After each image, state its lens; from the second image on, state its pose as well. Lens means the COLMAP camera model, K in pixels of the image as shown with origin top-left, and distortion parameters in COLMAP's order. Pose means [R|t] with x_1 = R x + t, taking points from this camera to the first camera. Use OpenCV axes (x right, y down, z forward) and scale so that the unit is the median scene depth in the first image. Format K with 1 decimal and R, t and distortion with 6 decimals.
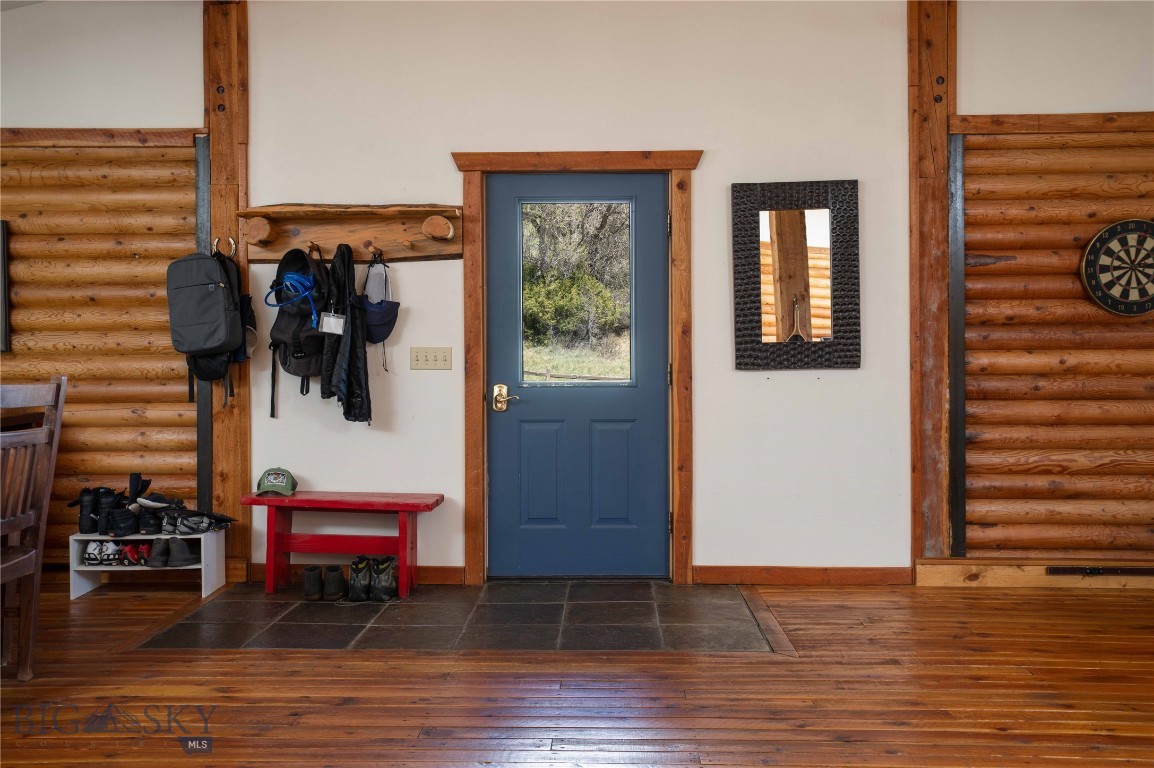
lens RADIAL K [[1092.5, 0, 576.3], [0, 1092.5, 382.3], [0, 0, 1]] dist [-0.000247, 0.000000]
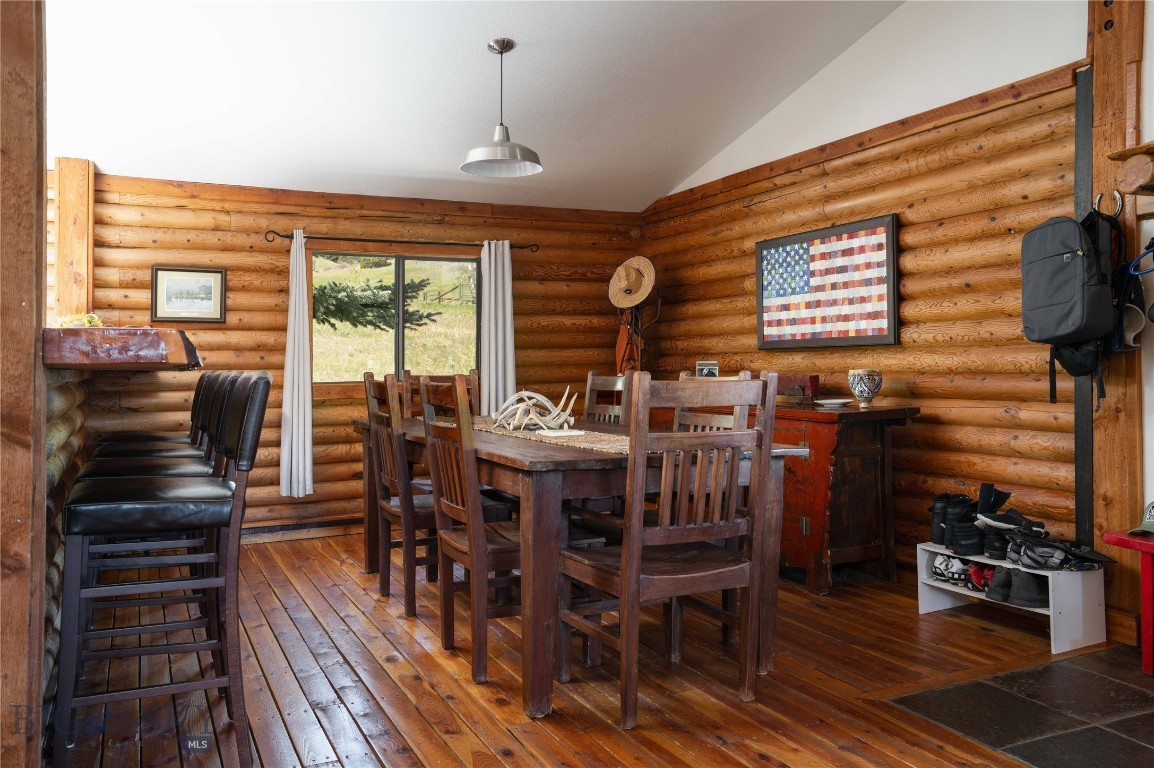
lens RADIAL K [[908.7, 0, 568.5], [0, 908.7, 358.7], [0, 0, 1]] dist [0.035548, 0.014896]
pose [[0.457560, -0.008484, -0.889138, 0.083628], [-0.001626, 0.999945, -0.010378, -0.006503], [0.889177, 0.006195, 0.457521, 0.359732]]
